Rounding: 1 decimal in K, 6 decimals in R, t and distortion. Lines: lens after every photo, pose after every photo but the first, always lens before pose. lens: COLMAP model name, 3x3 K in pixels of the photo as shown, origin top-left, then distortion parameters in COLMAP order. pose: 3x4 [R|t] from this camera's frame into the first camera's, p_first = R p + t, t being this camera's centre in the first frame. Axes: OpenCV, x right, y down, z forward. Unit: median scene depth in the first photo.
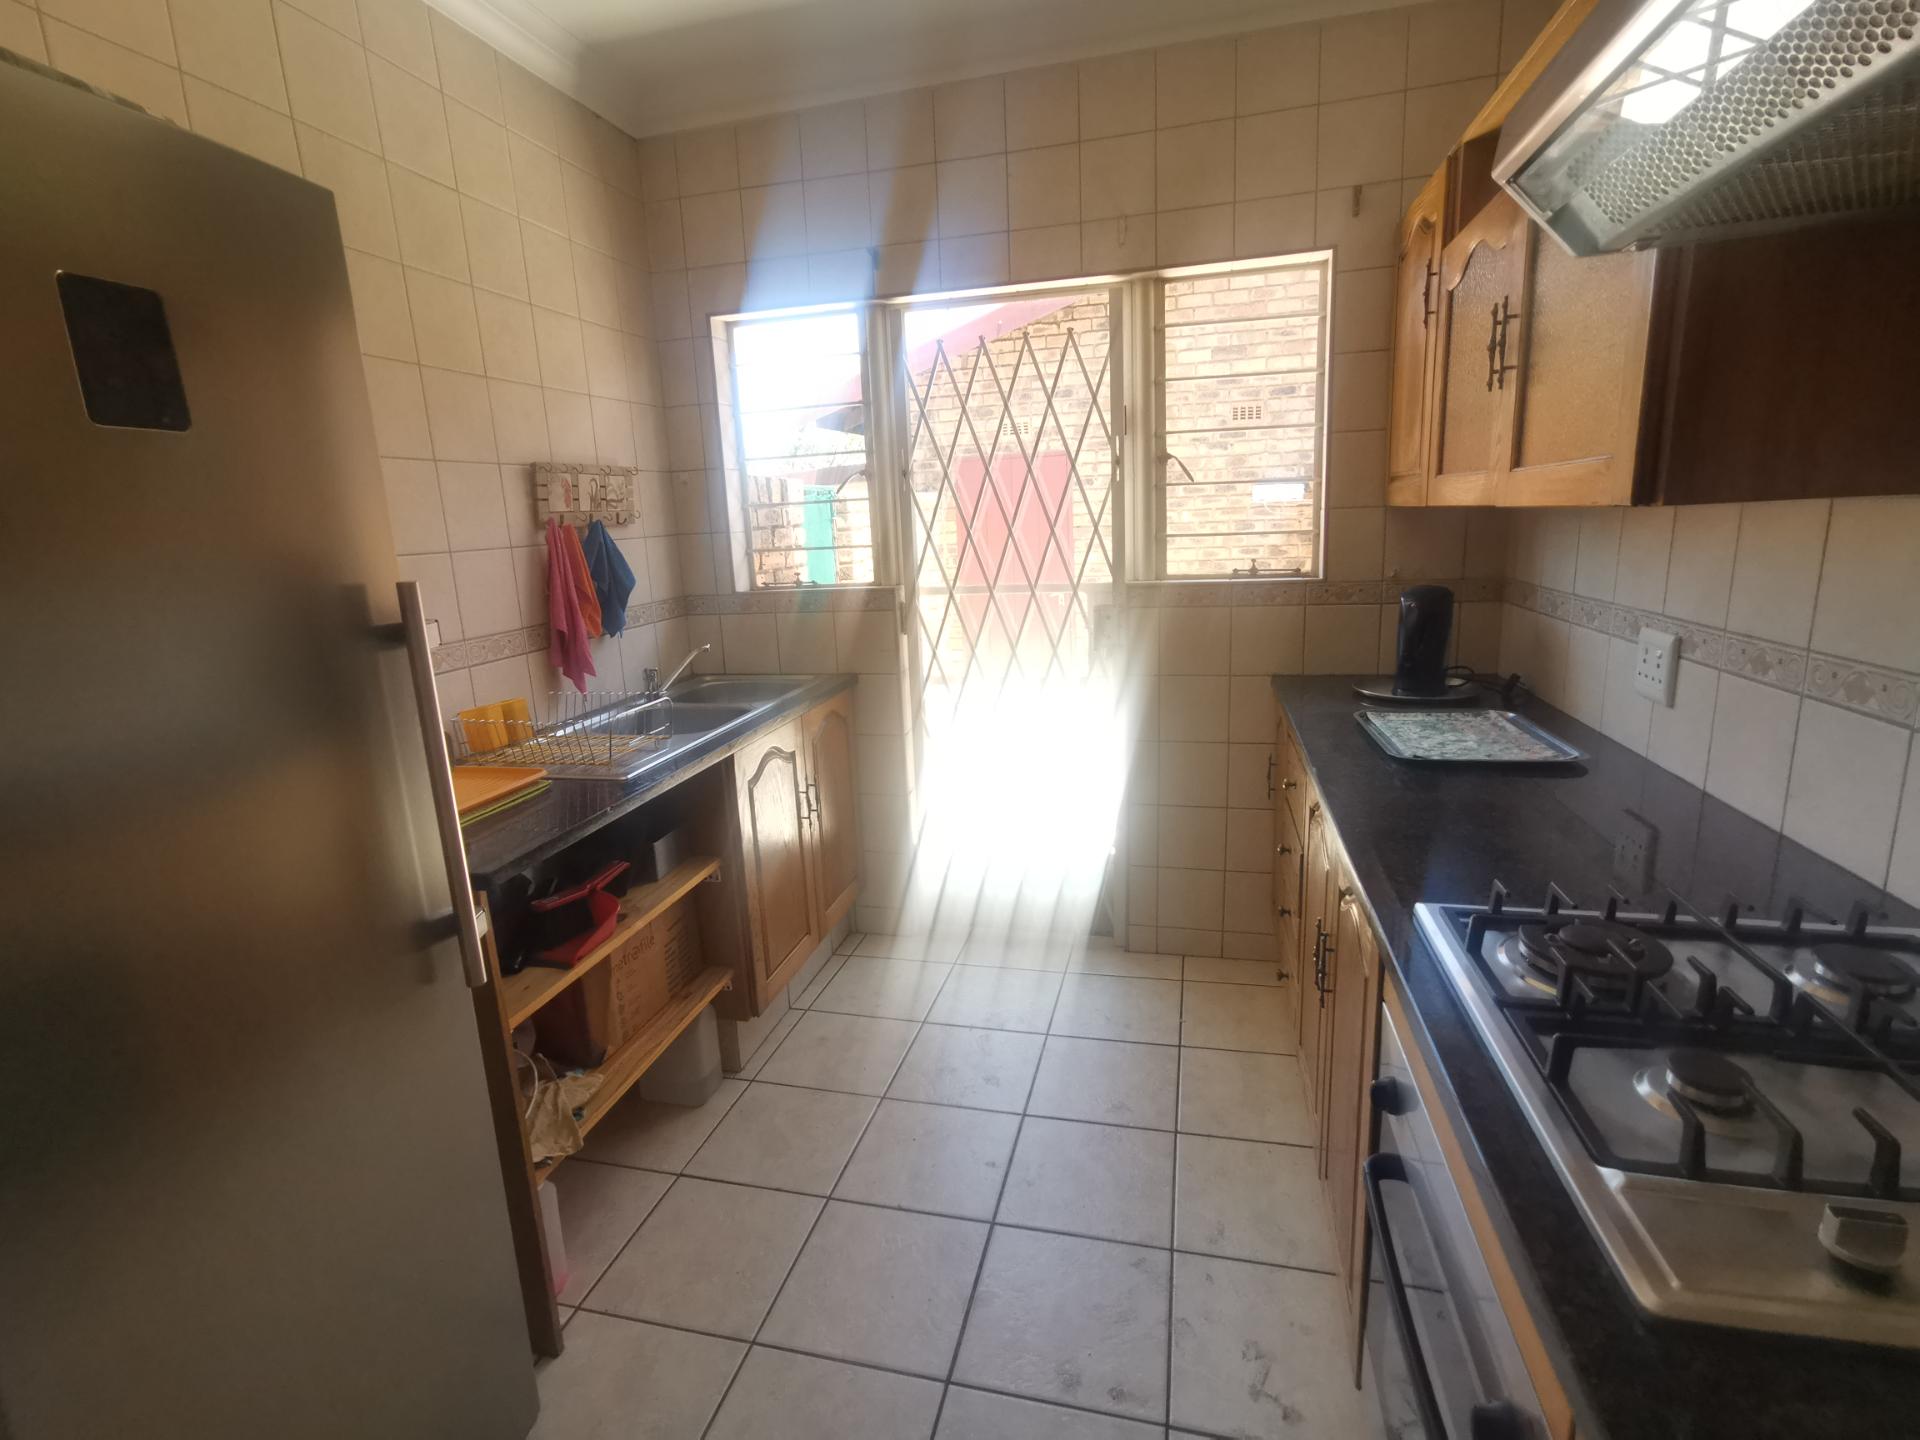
lens RADIAL K [[921.9, 0, 973.4], [0, 921.9, 711.9], [0, 0, 1]] dist [-0.000518, 0.004449]
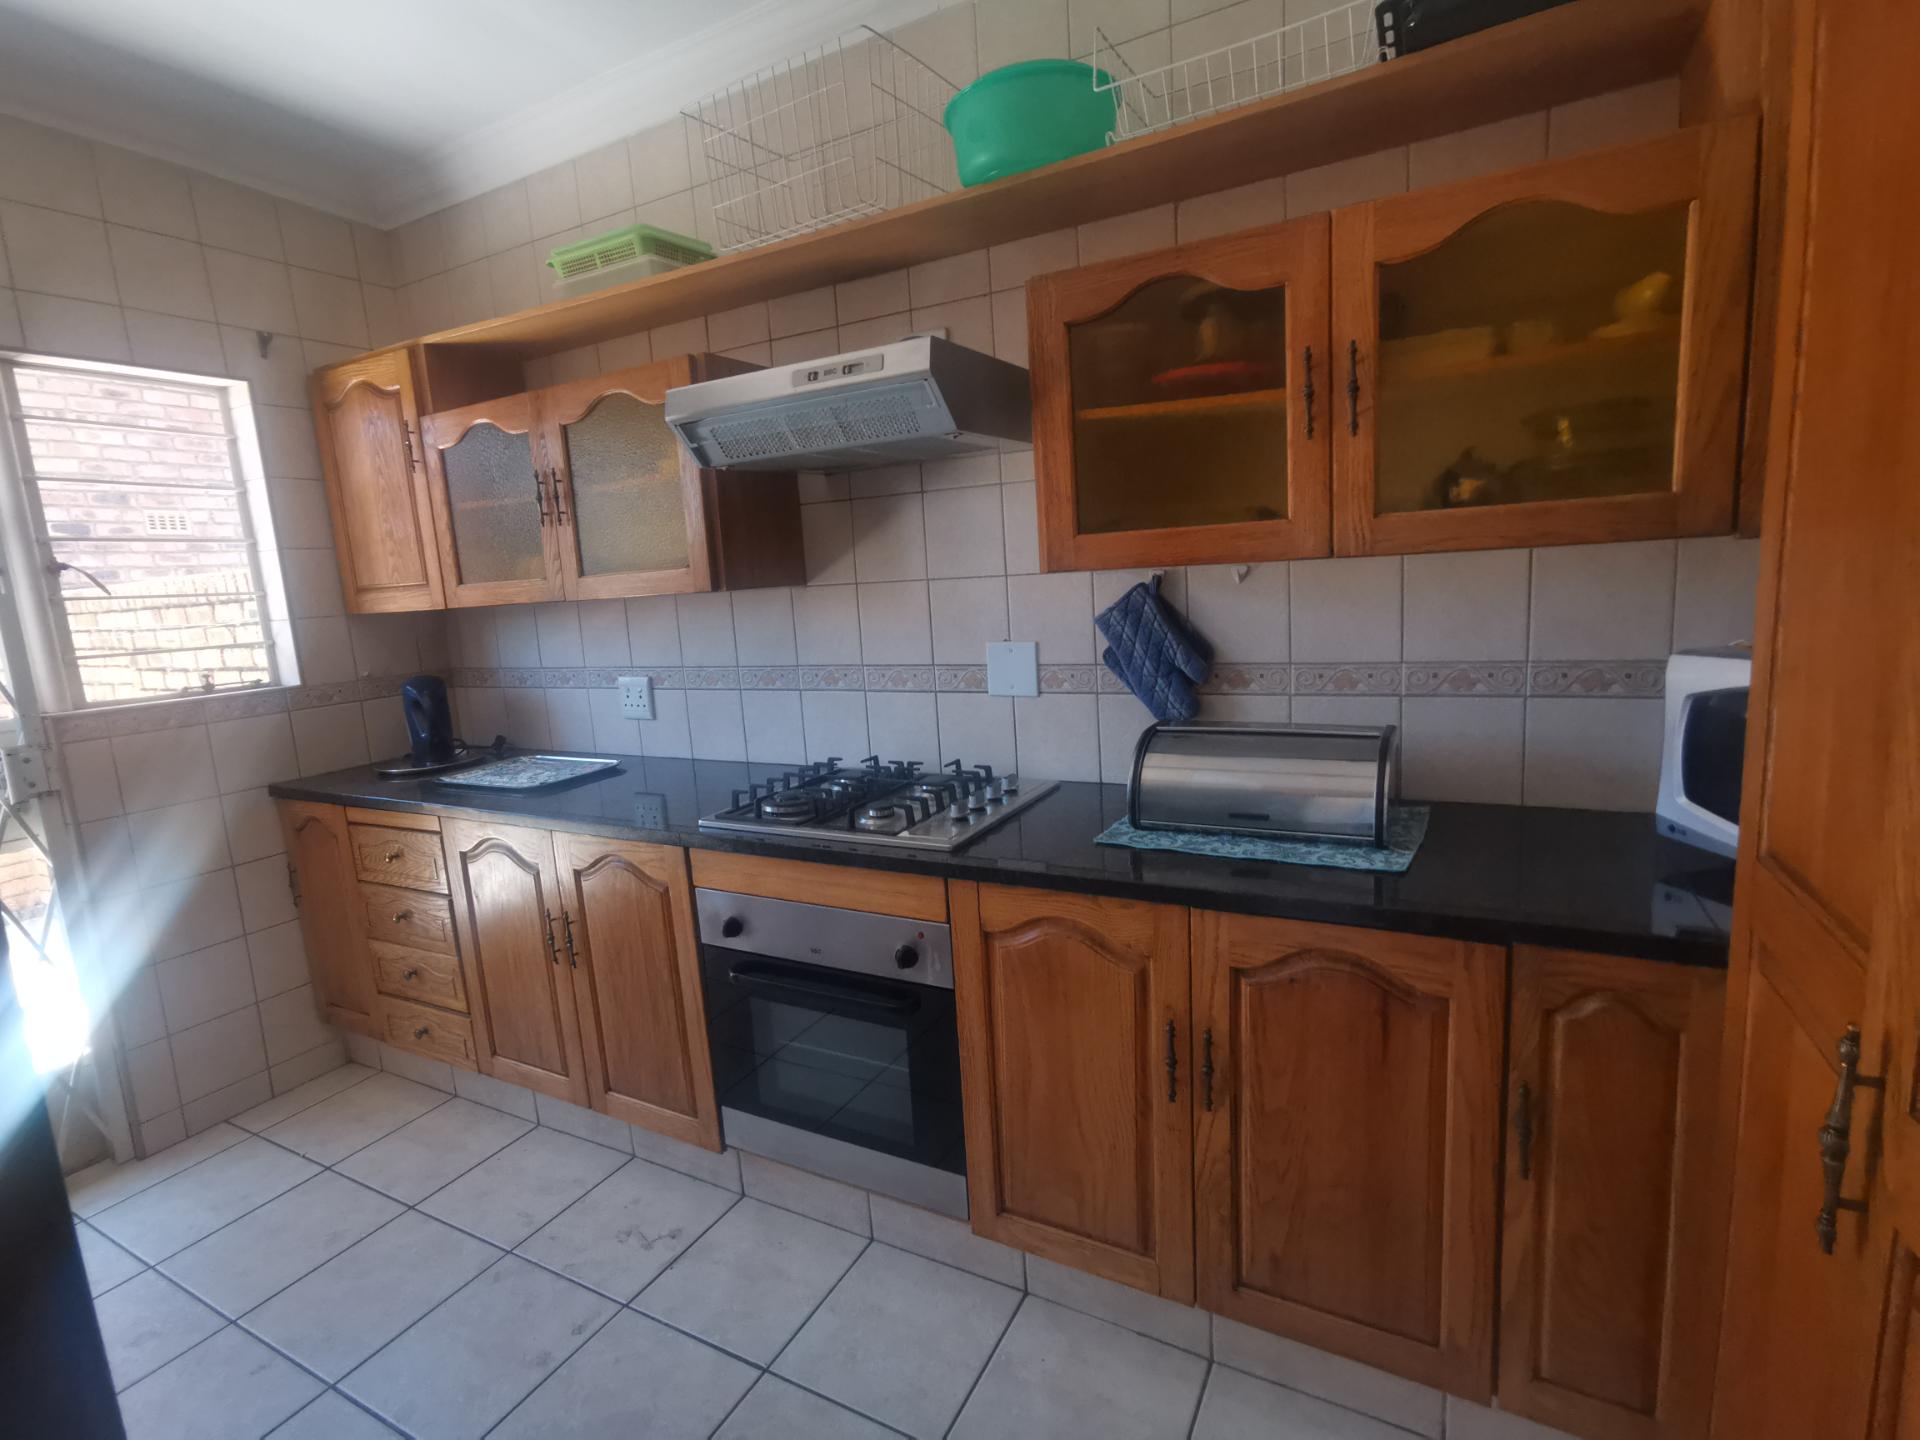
lens RADIAL K [[921.9, 0, 955.2], [0, 921.9, 713.6], [0, 0, 1]] dist [-0.000518, 0.004449]
pose [[0.246763, -0.120013, 0.961616, -0.426332], [0.255192, 0.965325, 0.054991, 0.018824], [-0.934872, 0.231827, 0.268833, 0.025612]]
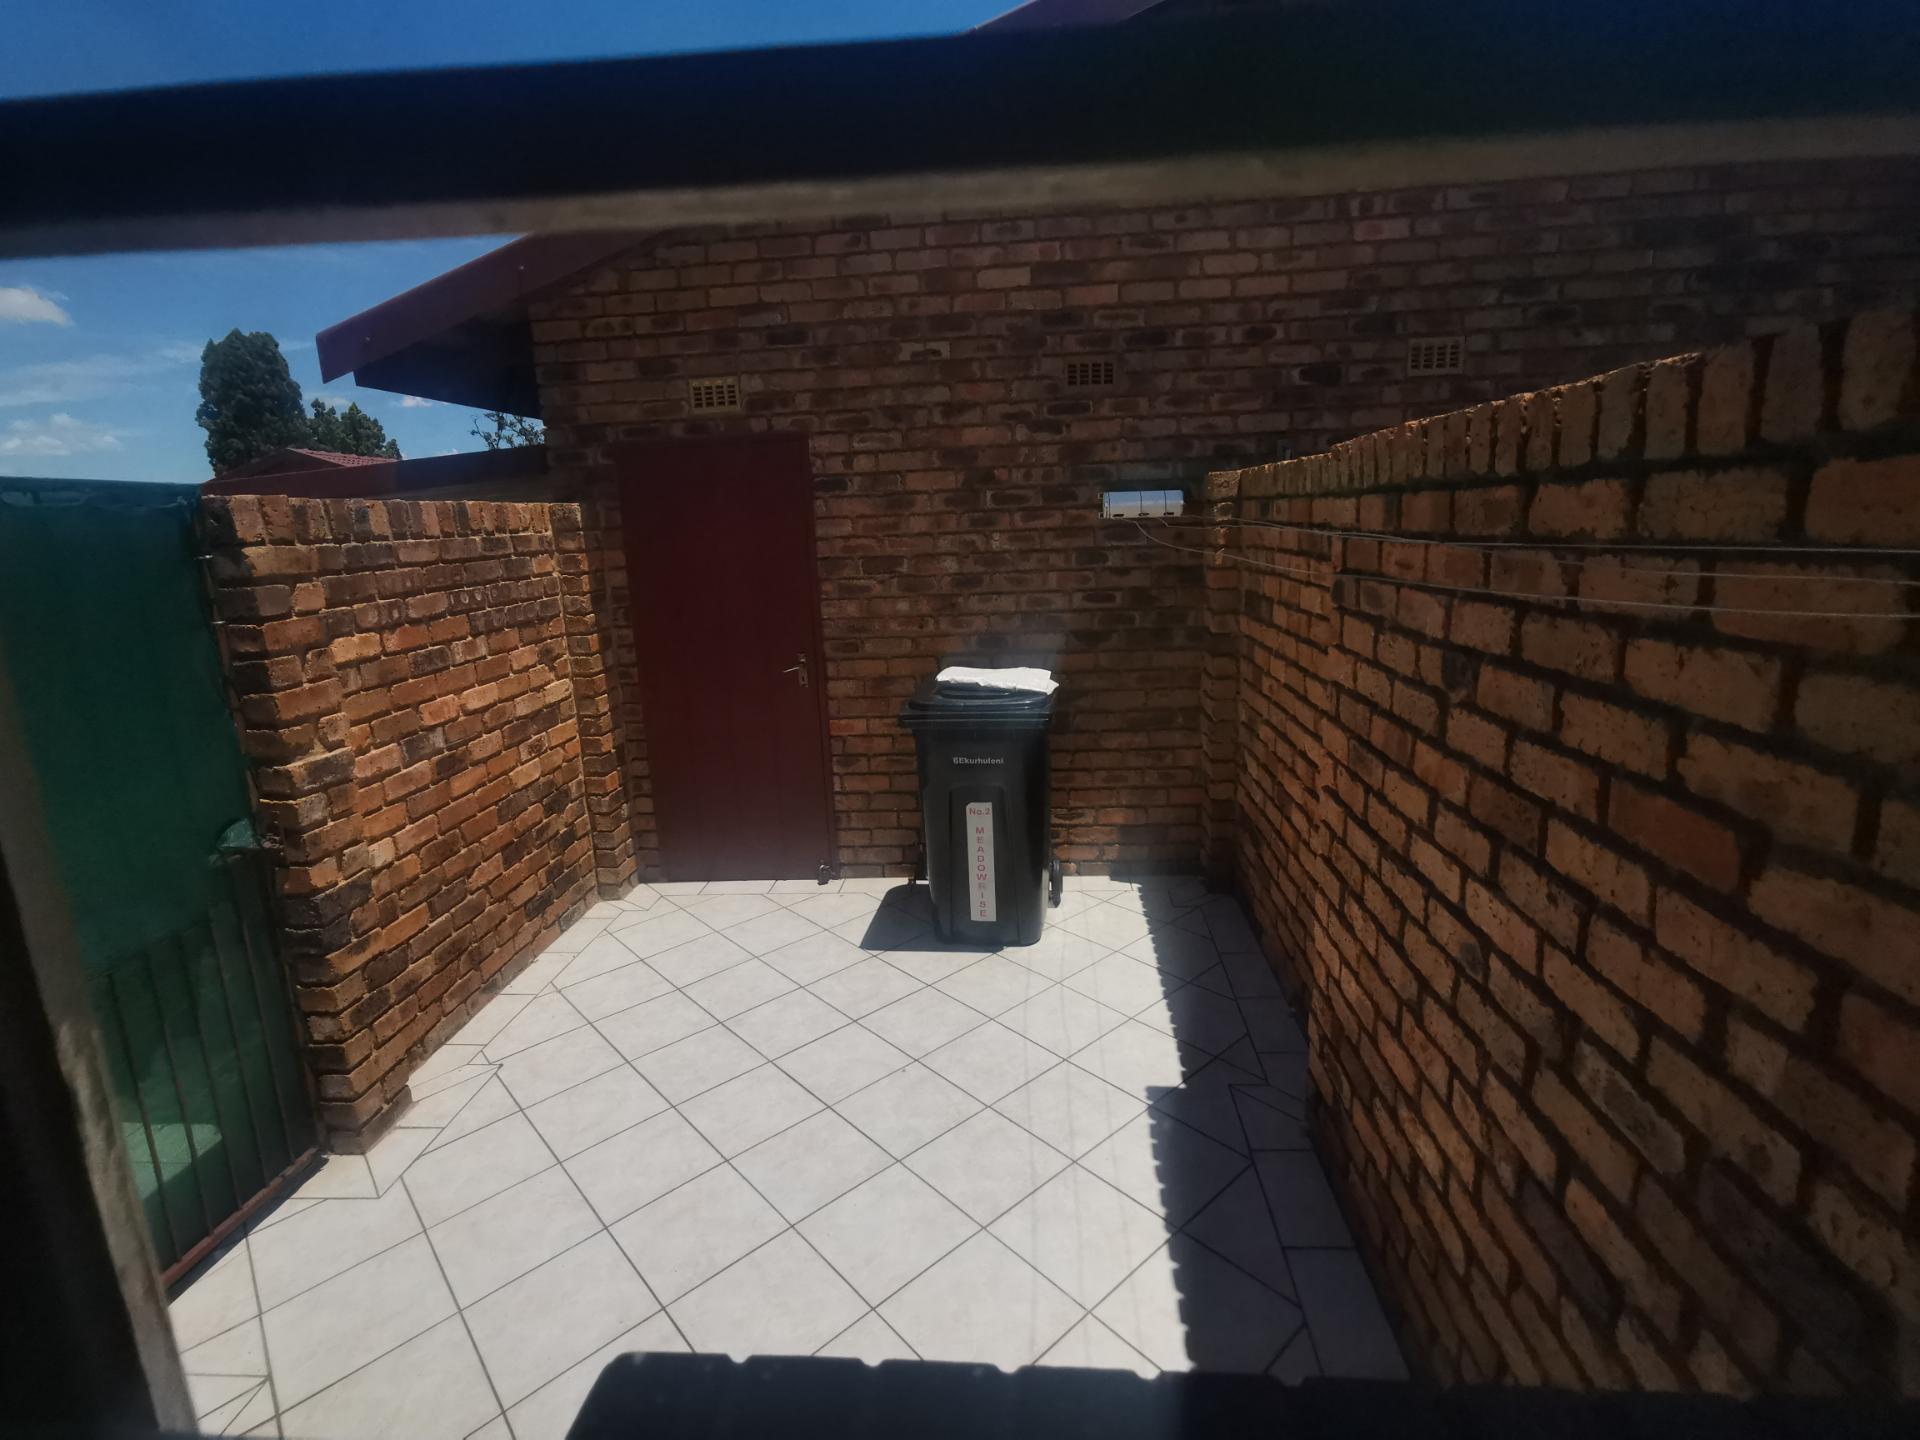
lens RADIAL K [[921.9, 0, 942.2], [0, 921.9, 716.1], [0, 0, 1]] dist [-0.000518, 0.004449]
pose [[0.985325, -0.033512, 0.167368, 0.190388], [0.034452, 0.999403, -0.002710, -0.209563], [-0.167177, 0.008437, 0.985891, 0.880633]]
